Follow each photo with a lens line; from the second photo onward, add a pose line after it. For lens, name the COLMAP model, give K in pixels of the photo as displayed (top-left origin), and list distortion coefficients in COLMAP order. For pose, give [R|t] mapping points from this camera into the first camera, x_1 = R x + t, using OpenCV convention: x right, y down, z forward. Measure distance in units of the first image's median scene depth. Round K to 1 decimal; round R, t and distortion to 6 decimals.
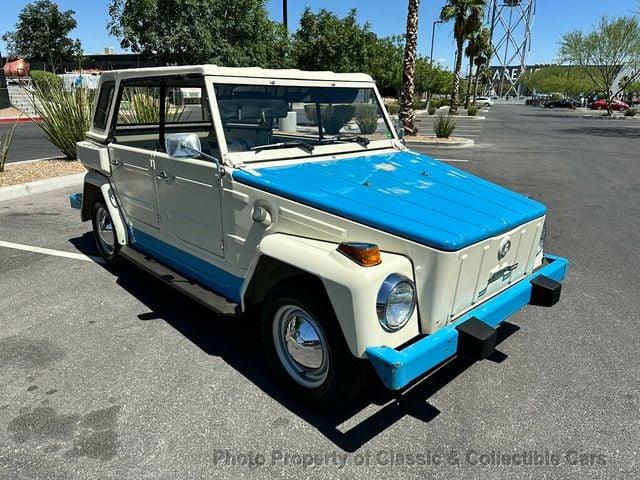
lens RADIAL K [[451.8, 0, 320.2], [0, 451.8, 242.6], [0, 0, 1]] dist [0.025525, -0.021017]
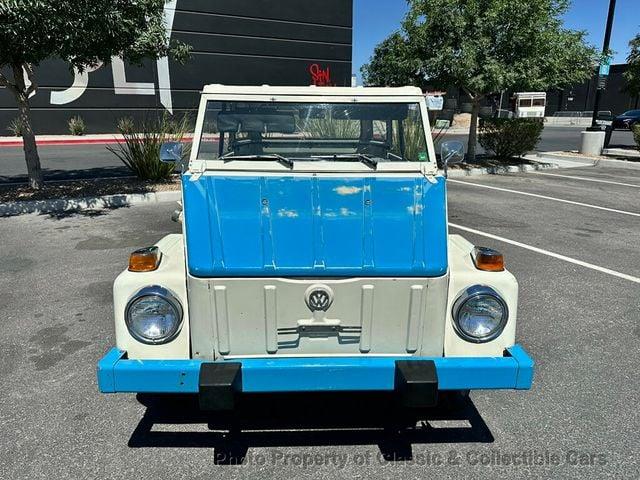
lens RADIAL K [[451.8, 0, 323.4], [0, 451.8, 242.6], [0, 0, 1]] dist [0.025525, -0.021017]
pose [[0.760641, 0.176948, -0.624592, 0.628865], [-0.201605, 0.978950, 0.031819, -0.077763], [0.617075, 0.101718, 0.780303, 0.265760]]
